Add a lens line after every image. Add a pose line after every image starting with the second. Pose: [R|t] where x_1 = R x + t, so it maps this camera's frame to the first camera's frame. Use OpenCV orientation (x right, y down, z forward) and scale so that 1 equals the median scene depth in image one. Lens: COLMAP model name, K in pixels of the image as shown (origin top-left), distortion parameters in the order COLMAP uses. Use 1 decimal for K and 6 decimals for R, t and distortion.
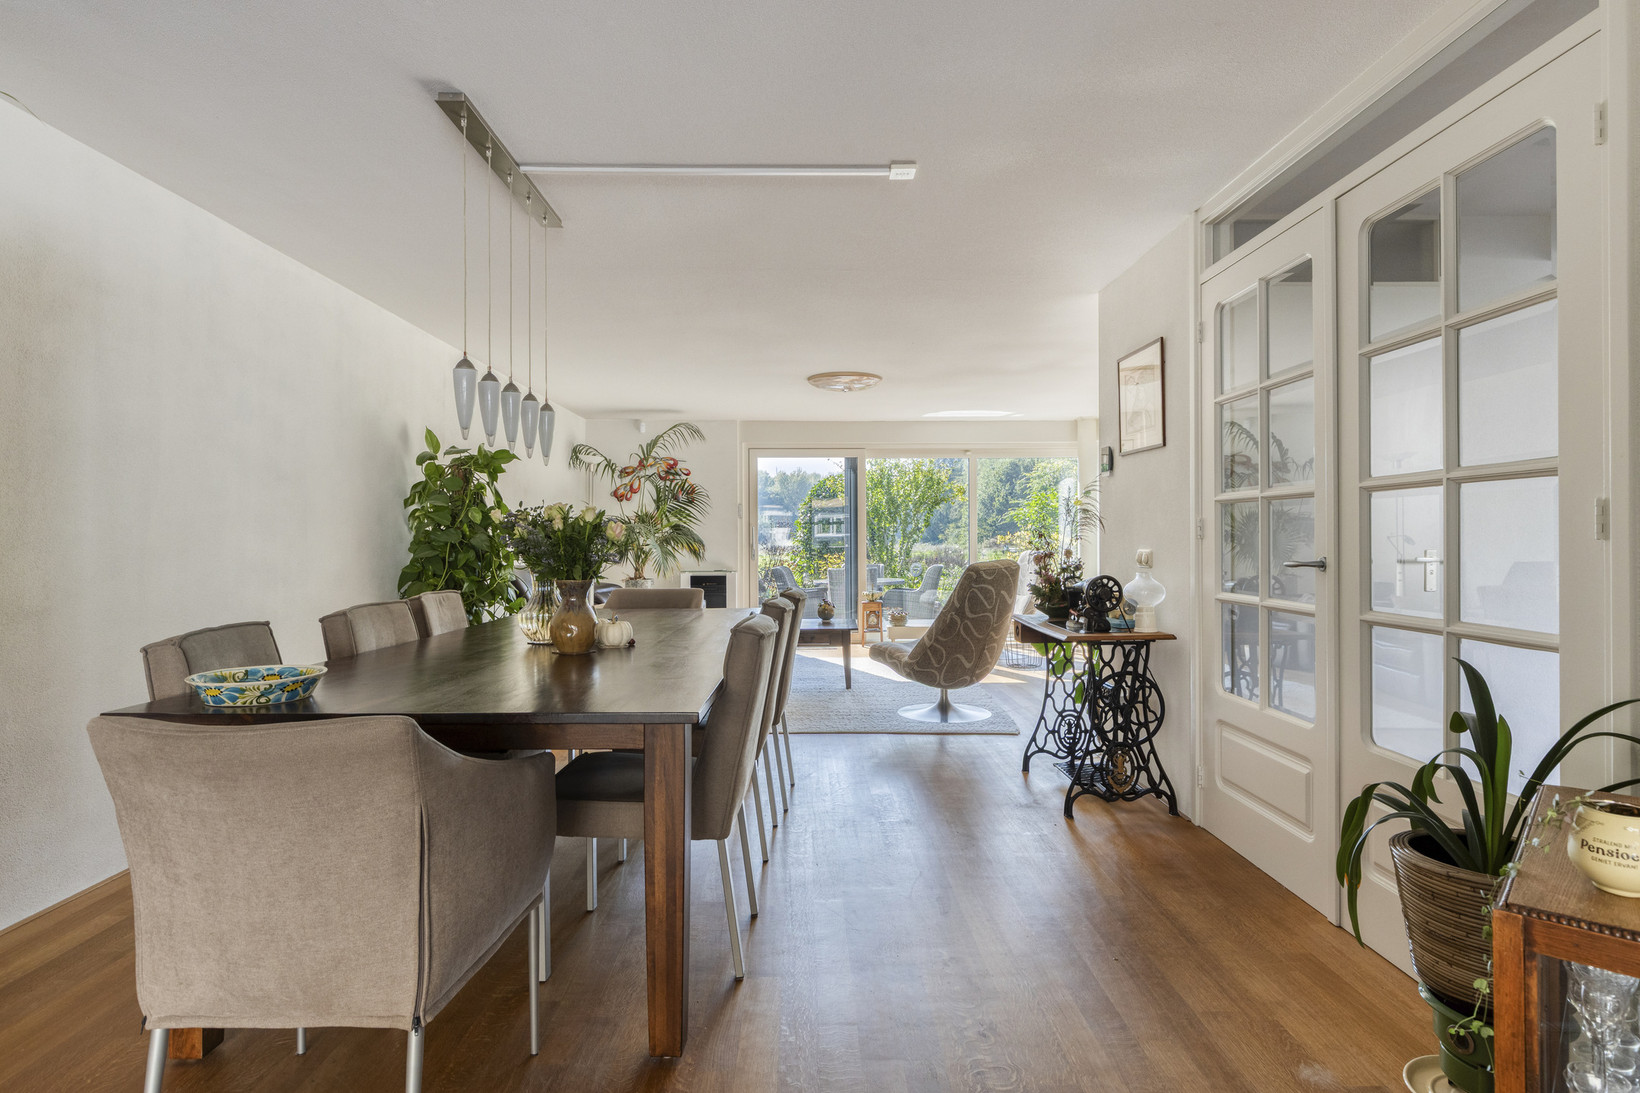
lens RADIAL K [[834.4, 0, 821.9], [0, 834.4, 542.8], [0, 0, 1]] dist [-0.001698, -0.000618]
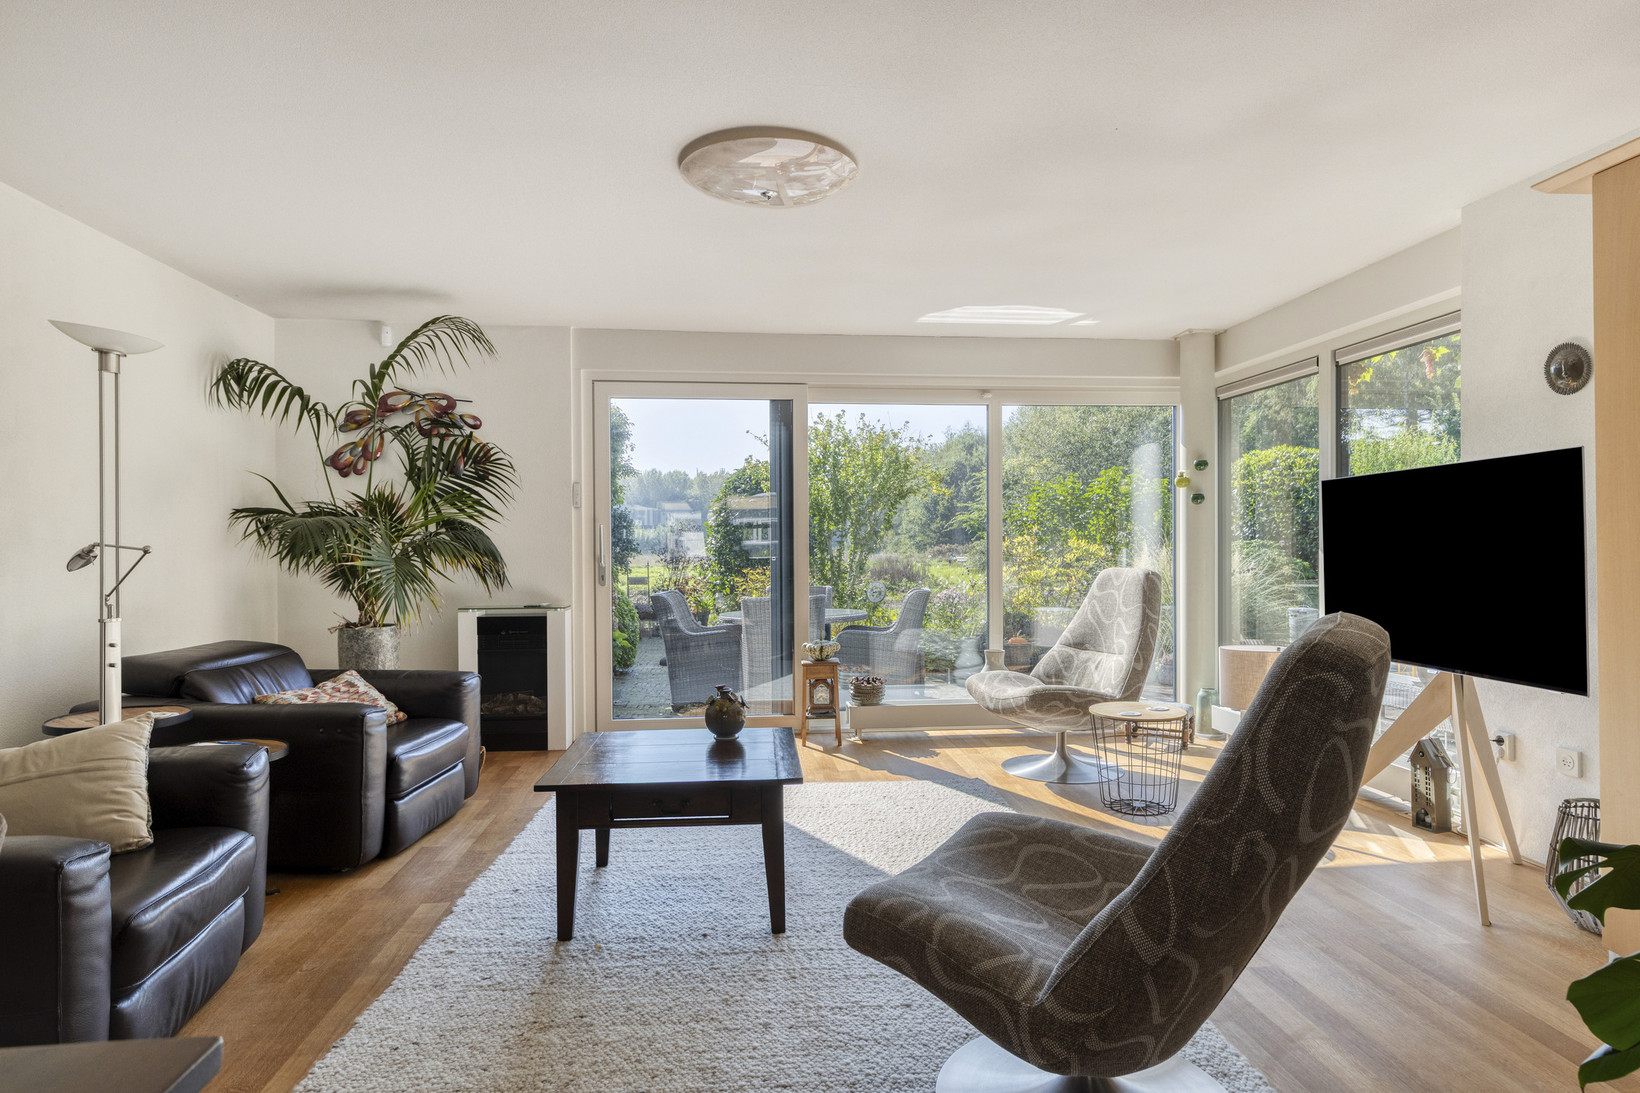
lens RADIAL K [[894.2, 0, 822.8], [0, 894.2, 549.8], [0, 0, 1]] dist [0.010771, -0.001364]
pose [[0.996513, -0.001955, 0.083415, 0.012871], [0.002119, 0.999996, -0.001881, -0.001307], [-0.083411, 0.002051, 0.996513, 0.409403]]
